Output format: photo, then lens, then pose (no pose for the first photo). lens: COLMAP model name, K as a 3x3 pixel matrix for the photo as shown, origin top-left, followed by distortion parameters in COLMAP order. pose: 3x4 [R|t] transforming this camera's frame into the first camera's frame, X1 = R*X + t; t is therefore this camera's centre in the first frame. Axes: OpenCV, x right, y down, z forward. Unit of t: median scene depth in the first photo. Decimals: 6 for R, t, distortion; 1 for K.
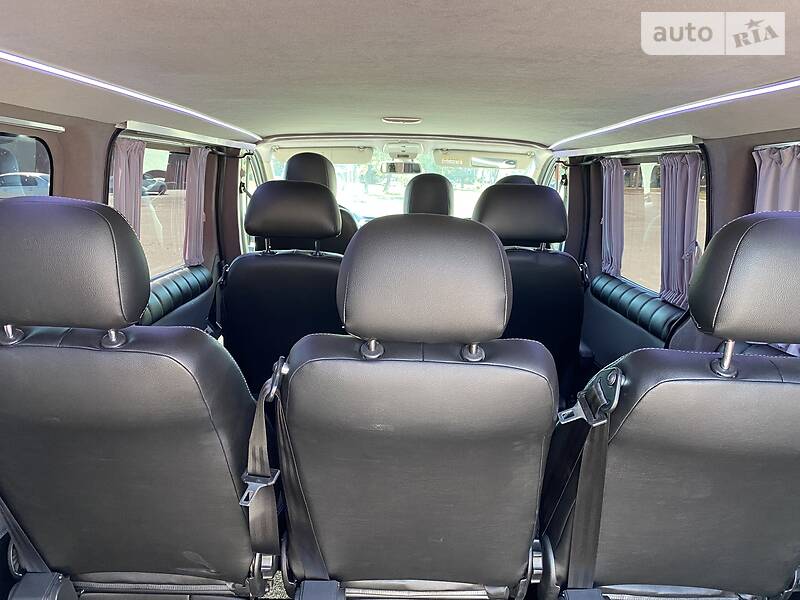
lens RADIAL K [[602.6, 0, 401.9], [0, 602.6, 276.6], [0, 0, 1]] dist [-0.059529, 0.000684]
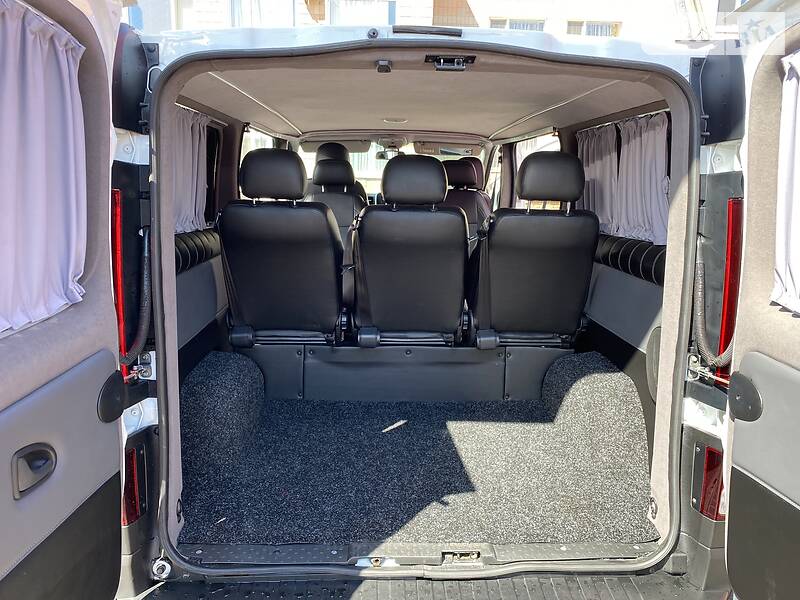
lens RADIAL K [[599.9, 0, 400.0], [0, 599.9, 300.0], [0, 0, 1]] dist [-0.016437, 0.003873]
pose [[0.999365, -0.015850, 0.031909, -0.039992], [0.014785, 0.999336, 0.033316, 0.151279], [-0.032416, -0.032823, 0.998935, -0.562340]]
